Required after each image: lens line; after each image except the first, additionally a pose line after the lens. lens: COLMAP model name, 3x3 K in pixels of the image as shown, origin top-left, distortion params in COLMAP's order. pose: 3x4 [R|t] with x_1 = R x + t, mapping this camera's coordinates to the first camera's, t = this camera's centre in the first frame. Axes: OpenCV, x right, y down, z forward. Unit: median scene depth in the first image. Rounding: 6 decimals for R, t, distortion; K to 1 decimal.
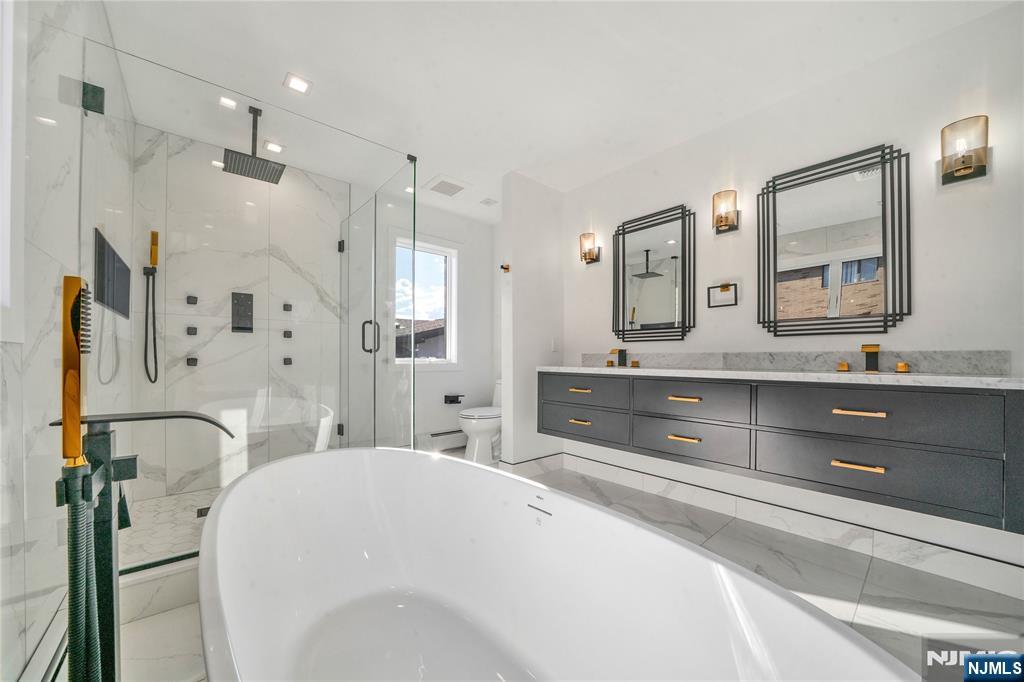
lens RADIAL K [[357.1, 0, 508.3], [0, 357.1, 350.4], [0, 0, 1]] dist [-0.009413, 0.000505]
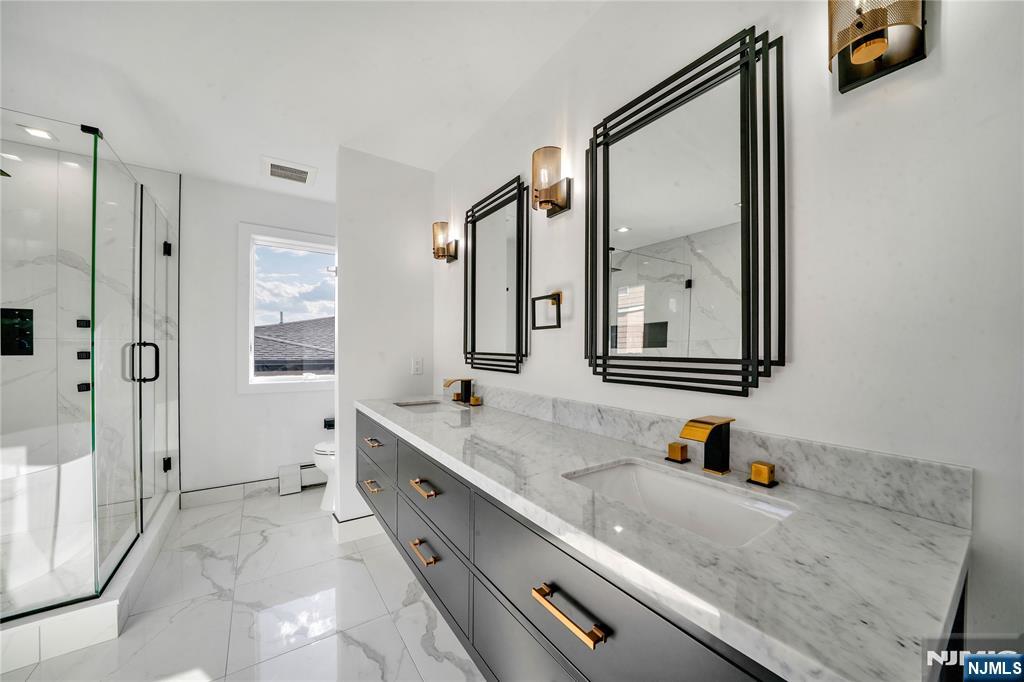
lens RADIAL K [[357.1, 0, 512.6], [0, 357.1, 343.1], [0, 0, 1]] dist [-0.009413, 0.000505]
pose [[0.993929, 0.001537, -0.110015, 0.671967], [-0.000860, 0.999980, 0.006200, -0.110498], [0.110022, -0.006068, 0.993911, 0.381667]]
